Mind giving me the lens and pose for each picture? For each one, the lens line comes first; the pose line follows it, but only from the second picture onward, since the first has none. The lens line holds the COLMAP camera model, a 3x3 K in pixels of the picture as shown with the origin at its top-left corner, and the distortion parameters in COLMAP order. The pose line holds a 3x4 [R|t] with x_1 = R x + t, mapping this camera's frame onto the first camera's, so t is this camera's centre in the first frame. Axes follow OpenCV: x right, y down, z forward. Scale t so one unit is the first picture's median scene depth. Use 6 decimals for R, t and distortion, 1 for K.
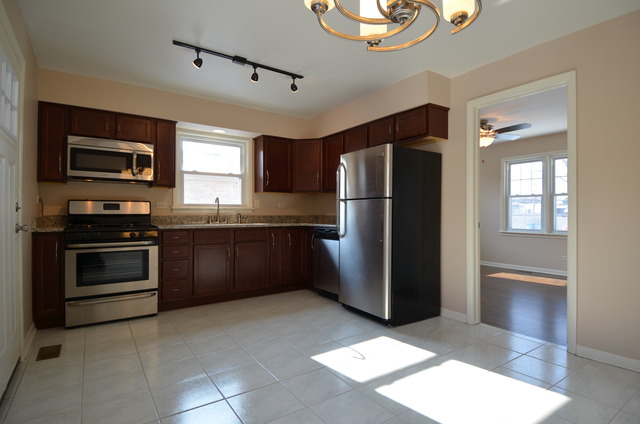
lens RADIAL K [[335.0, 0, 320.0], [0, 335.0, 212.0], [0, 0, 1]] dist [0.030114, -0.035388]
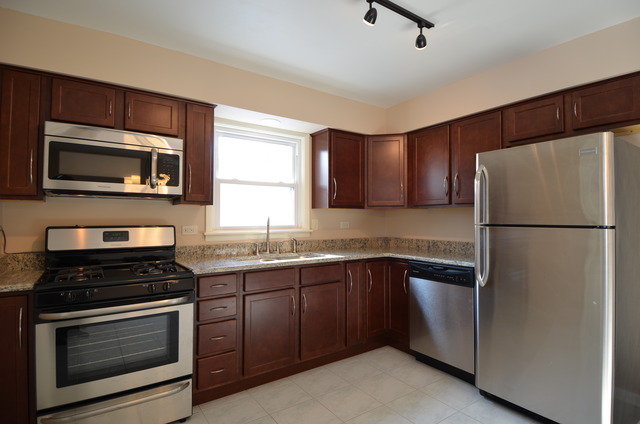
lens RADIAL K [[335.0, 0, 320.0], [0, 335.0, 212.0], [0, 0, 1]] dist [0.030114, -0.035388]
pose [[0.999991, -0.002050, 0.003793, -0.221589], [0.002118, 0.999837, -0.017903, -0.045867], [-0.003756, 0.017911, 0.999833, 0.339570]]
